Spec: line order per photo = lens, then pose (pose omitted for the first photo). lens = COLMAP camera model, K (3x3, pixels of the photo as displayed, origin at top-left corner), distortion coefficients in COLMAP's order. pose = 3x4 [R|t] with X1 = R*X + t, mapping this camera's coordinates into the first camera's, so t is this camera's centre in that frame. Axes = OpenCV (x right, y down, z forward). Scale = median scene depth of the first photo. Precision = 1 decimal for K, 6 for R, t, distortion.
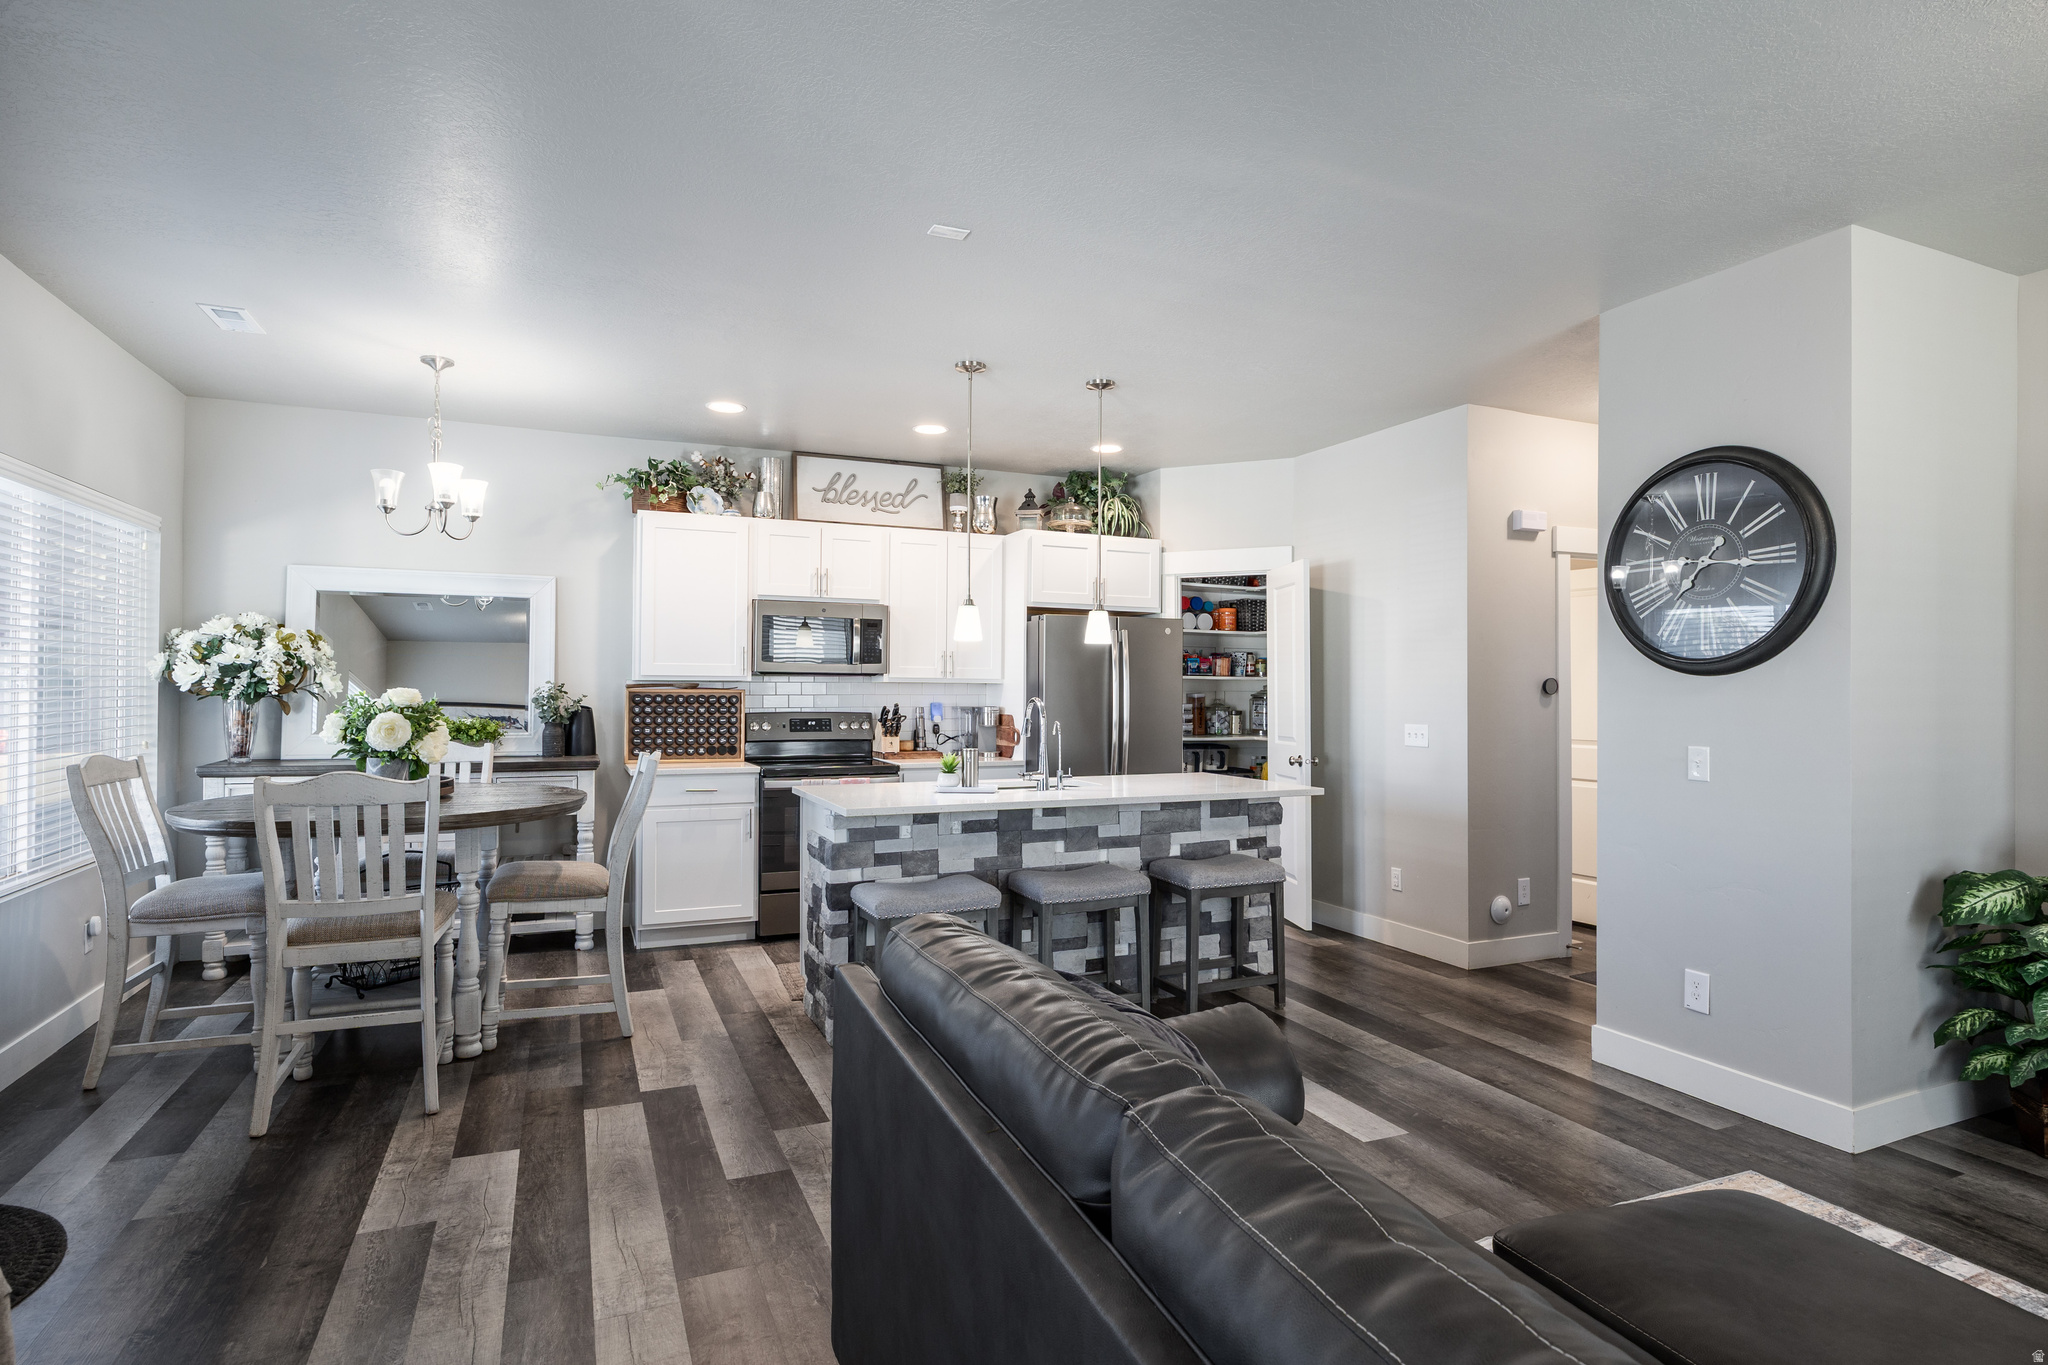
lens RADIAL K [[1062.1, 0, 1024.0], [0, 1062.1, 682.5], [0, 0, 1]] dist [-0.001950, 0.000028]
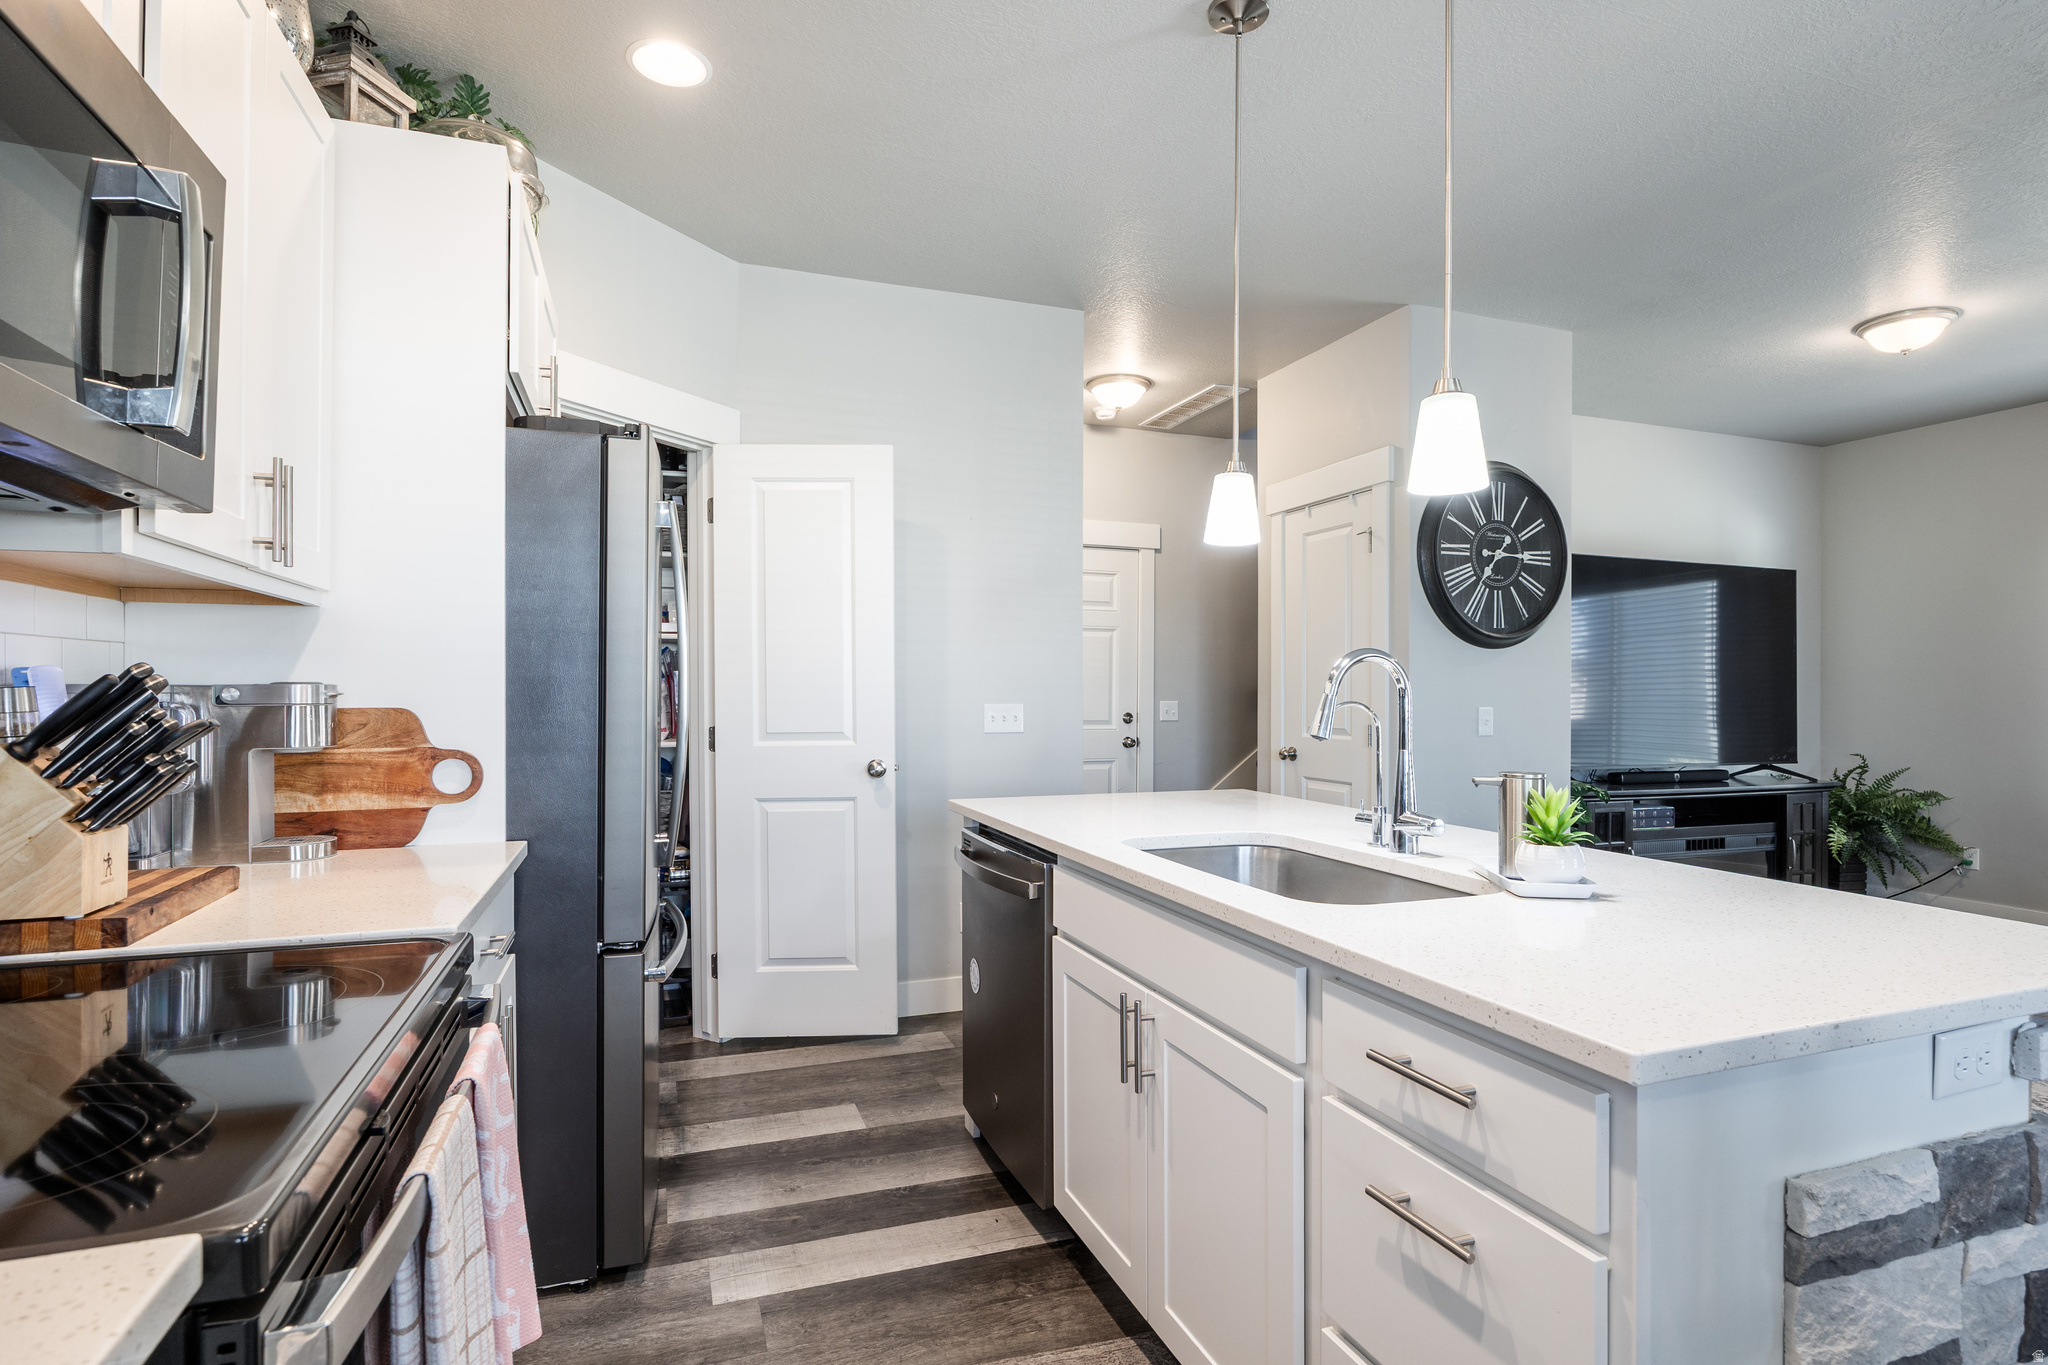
lens RADIAL K [[1009.2, 0, 1024.0], [0, 1009.2, 682.5], [0, 0, 1]] dist [-0.004822, -0.000931]
pose [[0.056357, 0.003120, 0.998406, -0.393314], [-0.007876, 0.999965, -0.002680, 0.029040], [-0.998380, -0.007712, 0.056380, 1.055278]]
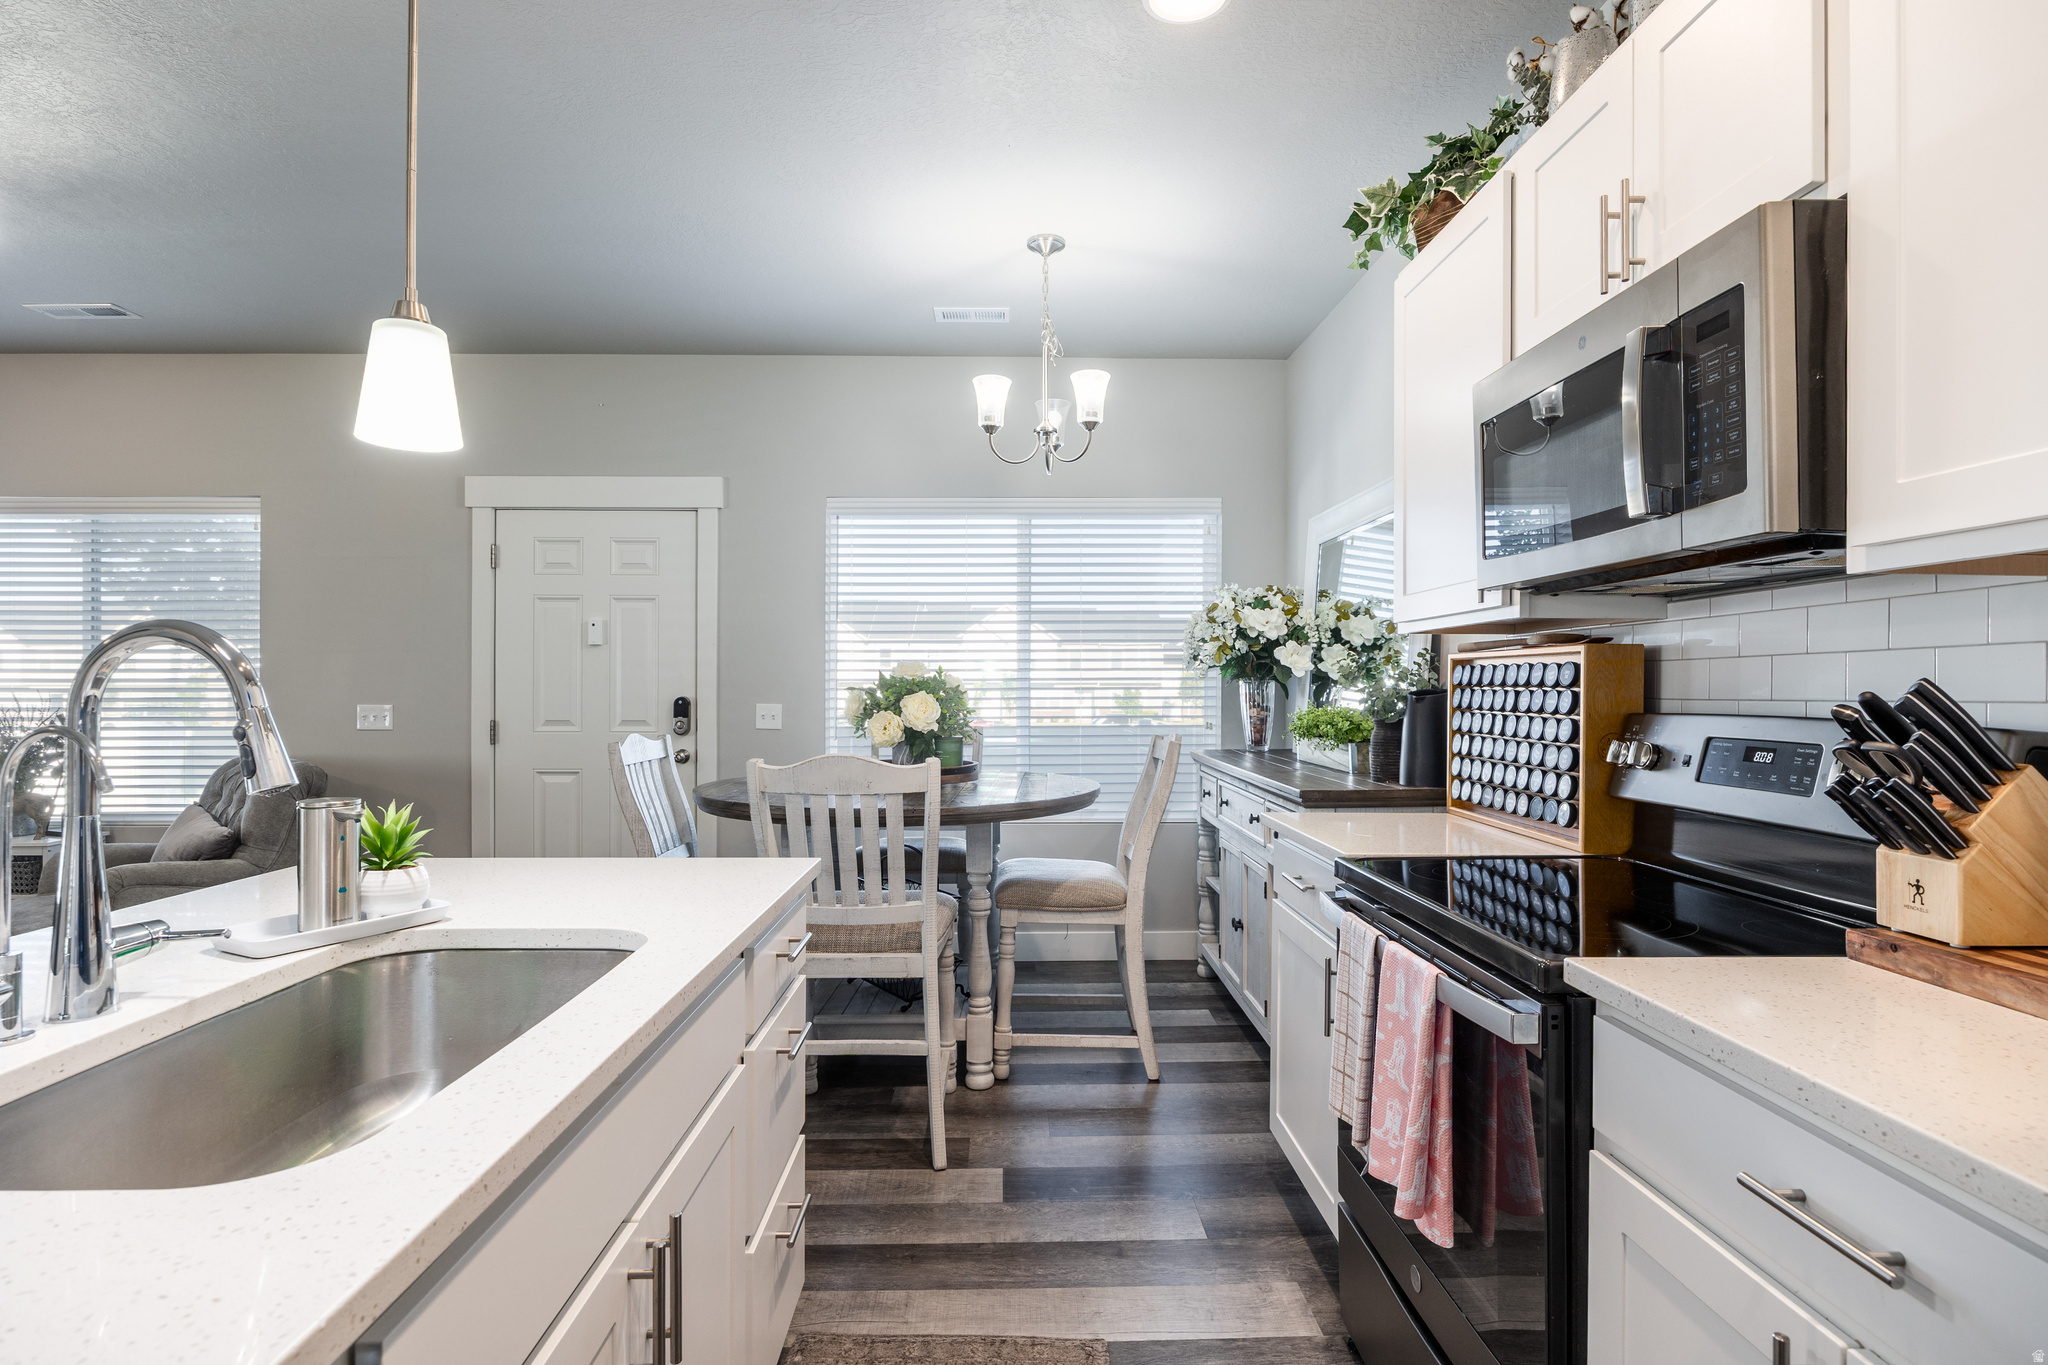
lens RADIAL K [[1009.2, 0, 1024.0], [0, 1009.2, 682.5], [0, 0, 1]] dist [-0.004822, -0.000931]
pose [[-0.376814, -0.008307, -0.926252, 0.134533], [0.002958, 0.999944, -0.010171, 0.027426], [0.926284, -0.006573, -0.376768, 1.184484]]
